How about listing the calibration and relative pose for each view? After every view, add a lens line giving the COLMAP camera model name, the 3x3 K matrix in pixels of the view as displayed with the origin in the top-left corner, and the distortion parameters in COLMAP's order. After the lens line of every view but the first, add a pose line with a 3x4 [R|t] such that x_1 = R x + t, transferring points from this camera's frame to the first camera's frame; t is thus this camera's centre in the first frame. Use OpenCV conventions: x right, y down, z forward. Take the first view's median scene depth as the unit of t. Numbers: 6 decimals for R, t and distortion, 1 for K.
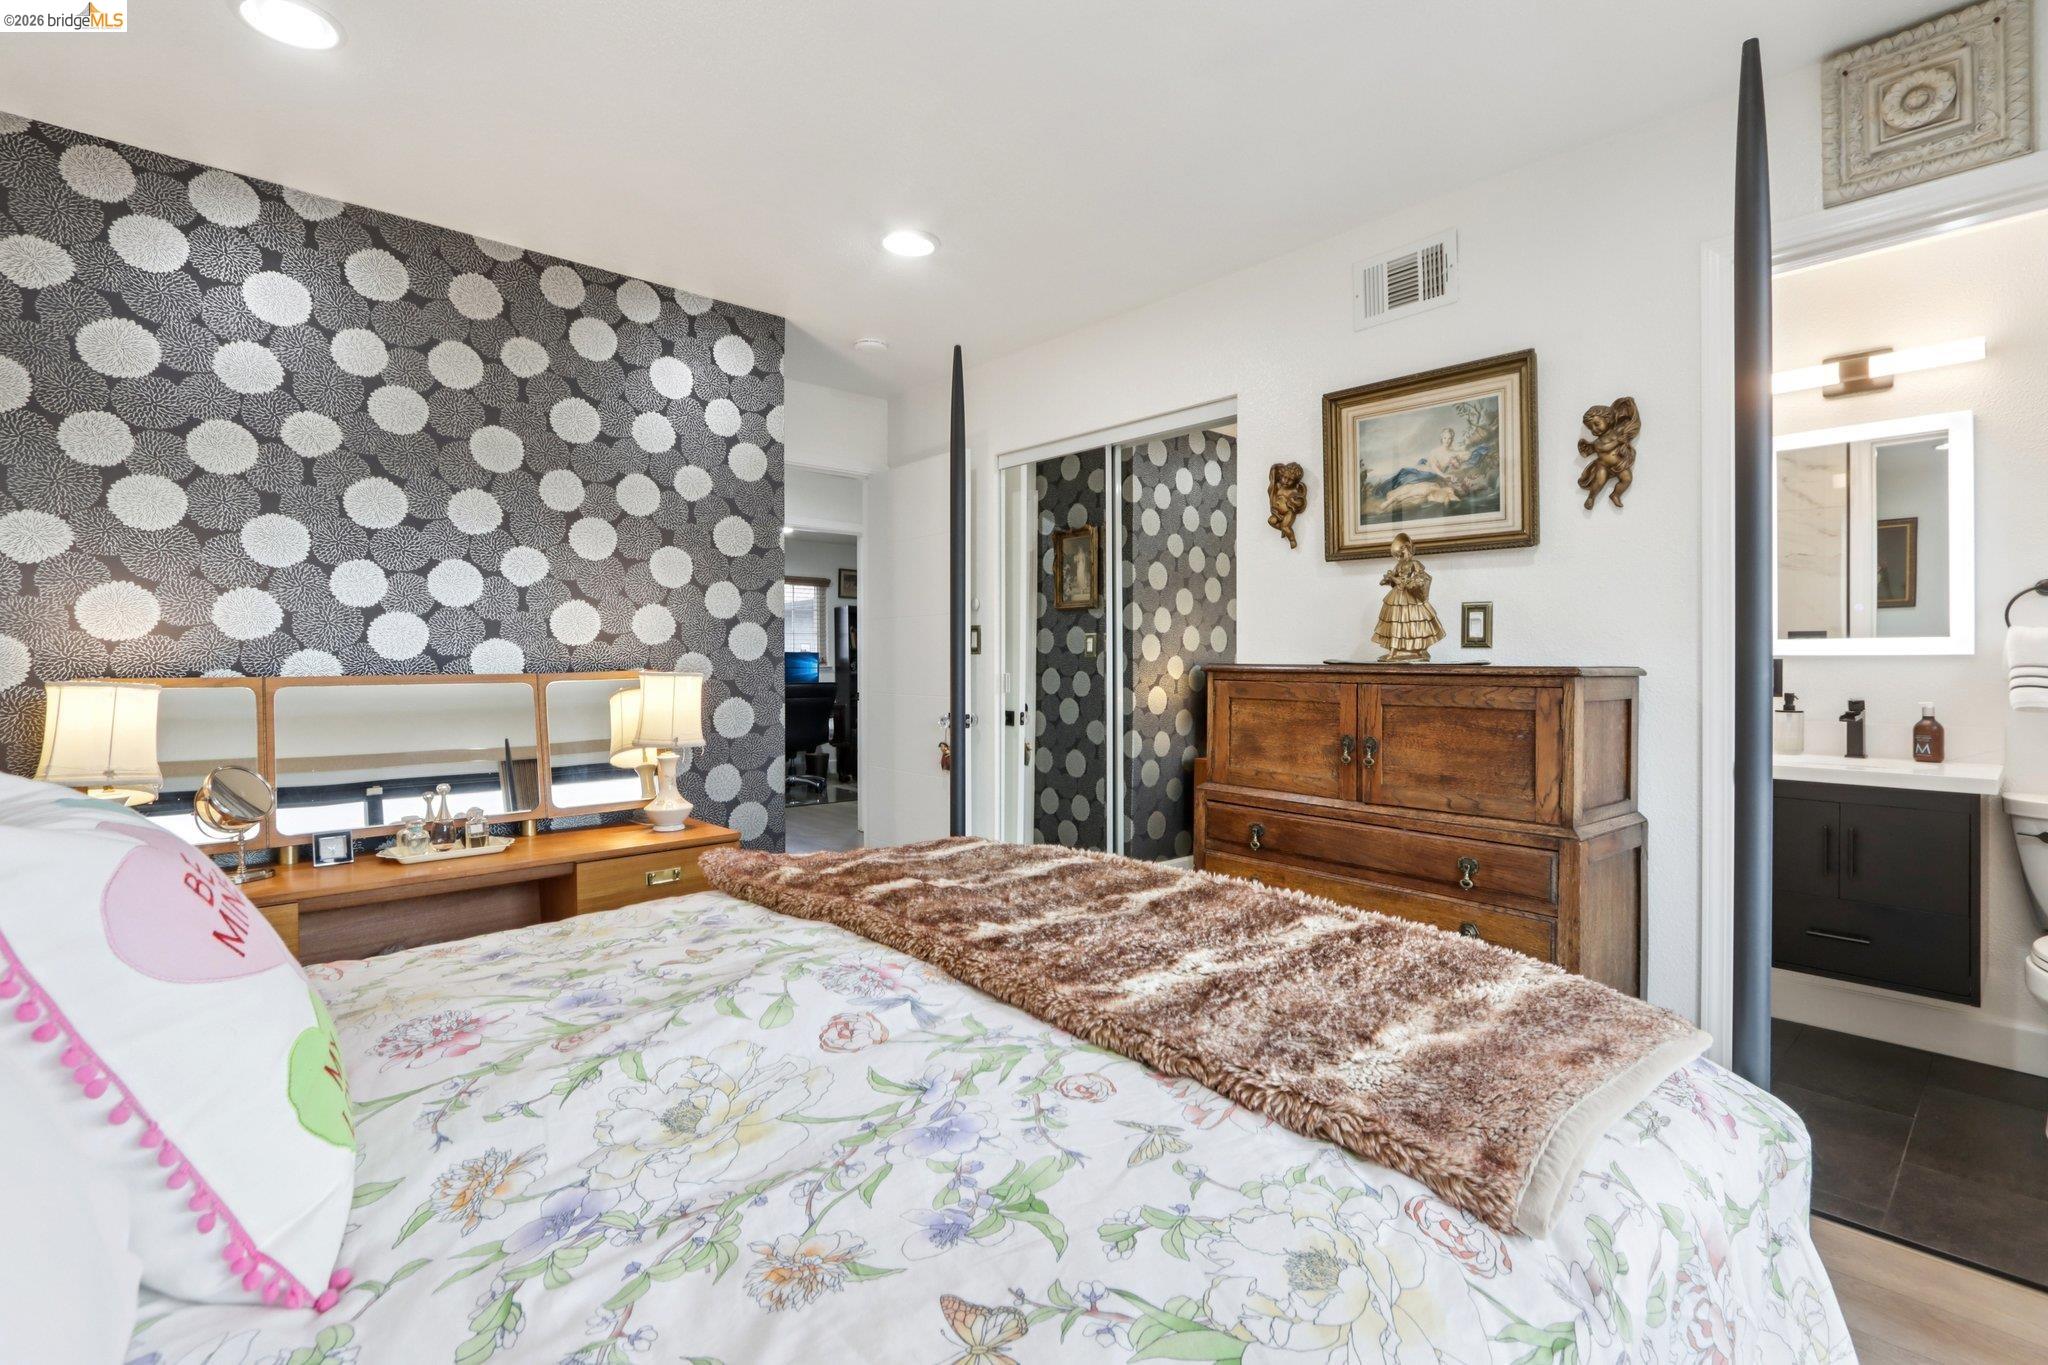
lens RADIAL K [[939.1, 0, 1033.5], [0, 939.1, 667.5], [0, 0, 1]] dist [-0.015862, 0.001751]
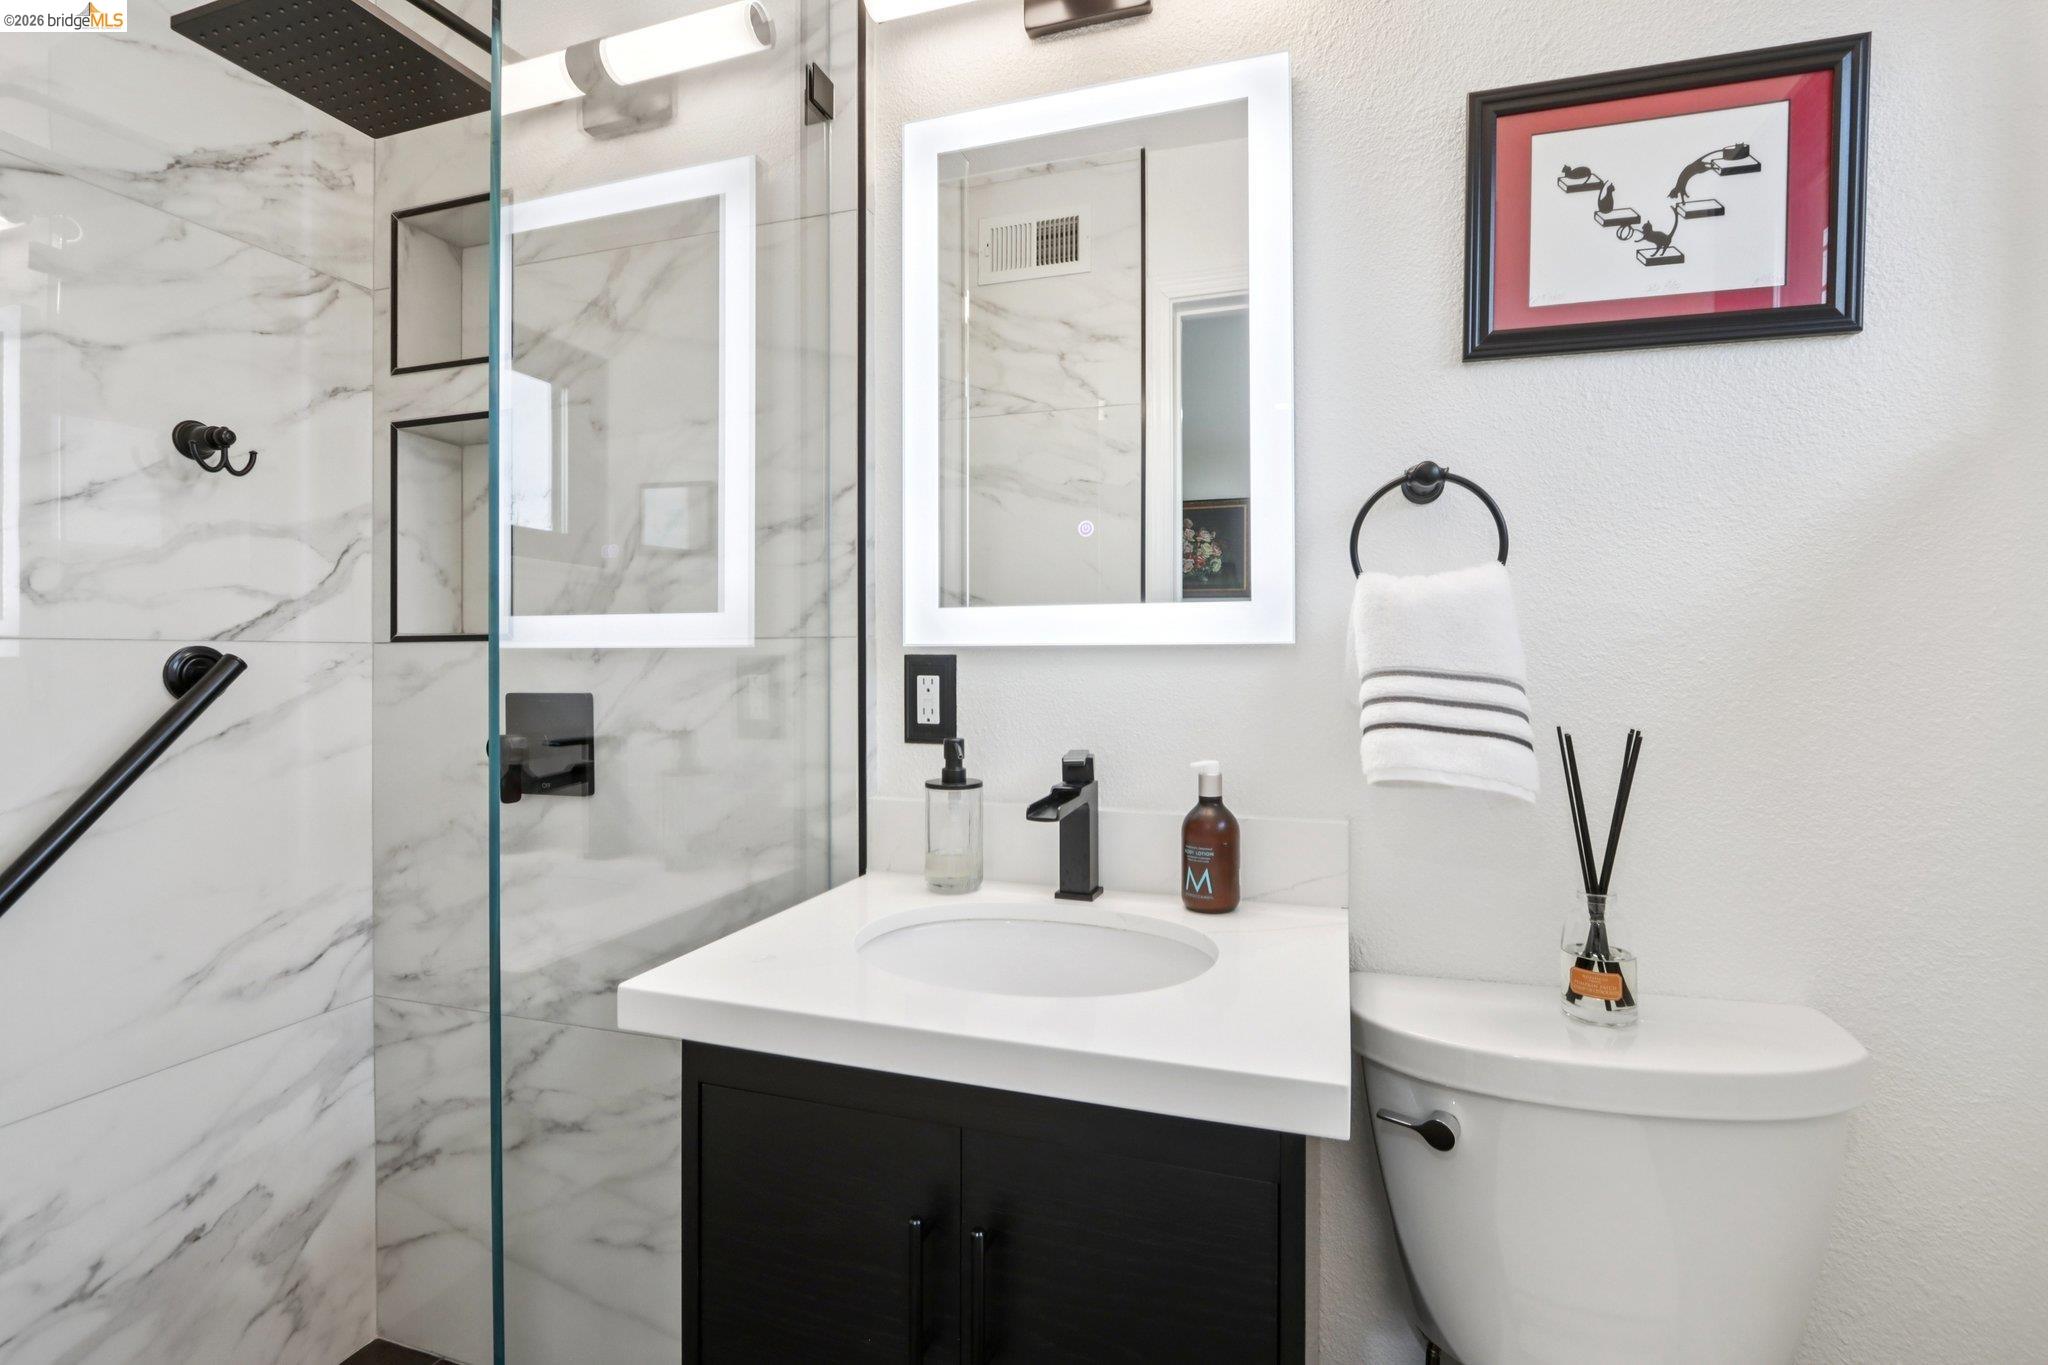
lens RADIAL K [[939.1, 0, 1033.5], [0, 939.1, 667.5], [0, 0, 1]] dist [-0.015862, 0.001751]
pose [[0.875300, -0.001552, 0.483578, 0.695695], [0.002528, 0.999996, -0.001367, -0.004804], [-0.483574, 0.002419, 0.875300, 0.673133]]
